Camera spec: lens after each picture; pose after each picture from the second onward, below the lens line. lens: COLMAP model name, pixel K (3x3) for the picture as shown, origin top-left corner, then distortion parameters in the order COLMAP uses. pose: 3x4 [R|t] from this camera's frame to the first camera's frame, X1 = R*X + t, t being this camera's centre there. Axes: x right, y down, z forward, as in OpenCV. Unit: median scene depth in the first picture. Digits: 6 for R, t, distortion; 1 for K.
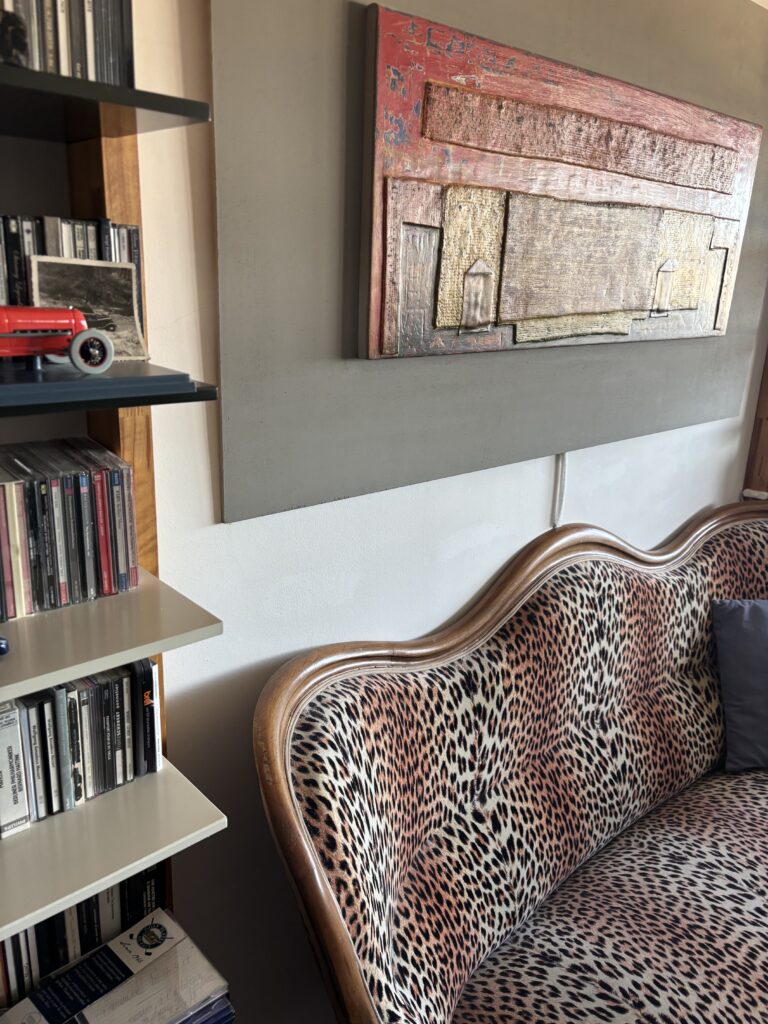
lens RADIAL K [[771.1, 0, 383.7], [0, 771.1, 510.3], [0, 0, 1]] dist [0.023947, -0.015280]
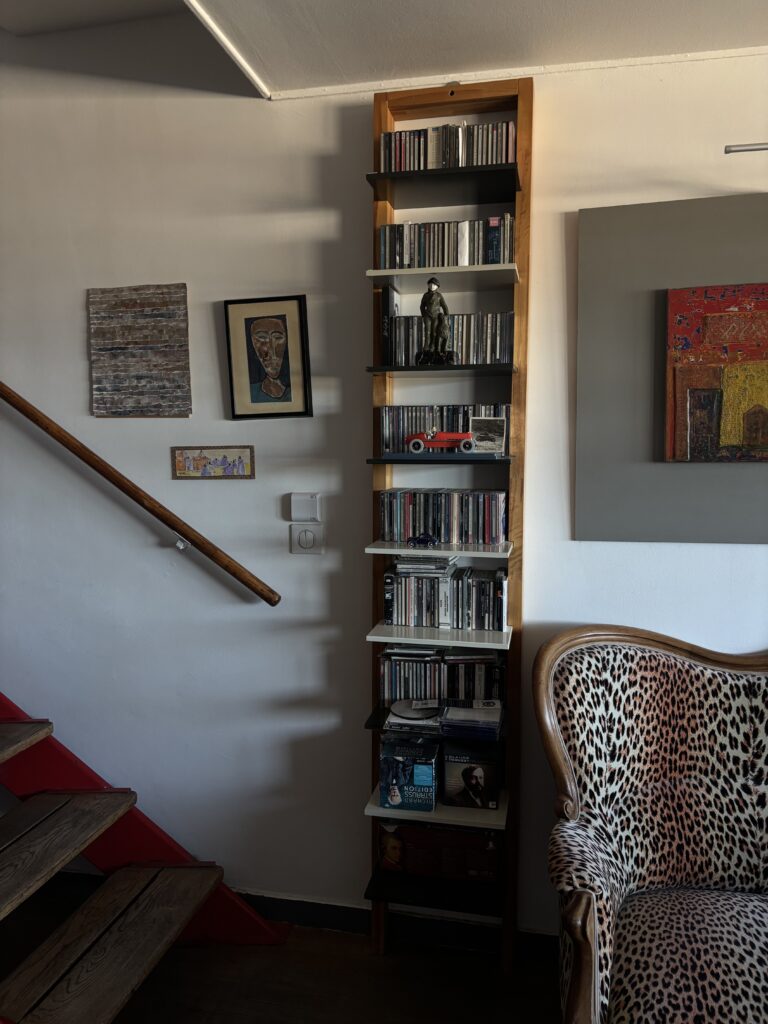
lens RADIAL K [[771.1, 0, 384.8], [0, 771.1, 512.7], [0, 0, 1]] dist [0.023947, -0.015280]
pose [[0.574558, 0.046120, -0.817163, 0.805446], [-0.210656, 0.973108, -0.093194, 0.168015], [0.790890, 0.225686, 0.568823, -0.388014]]
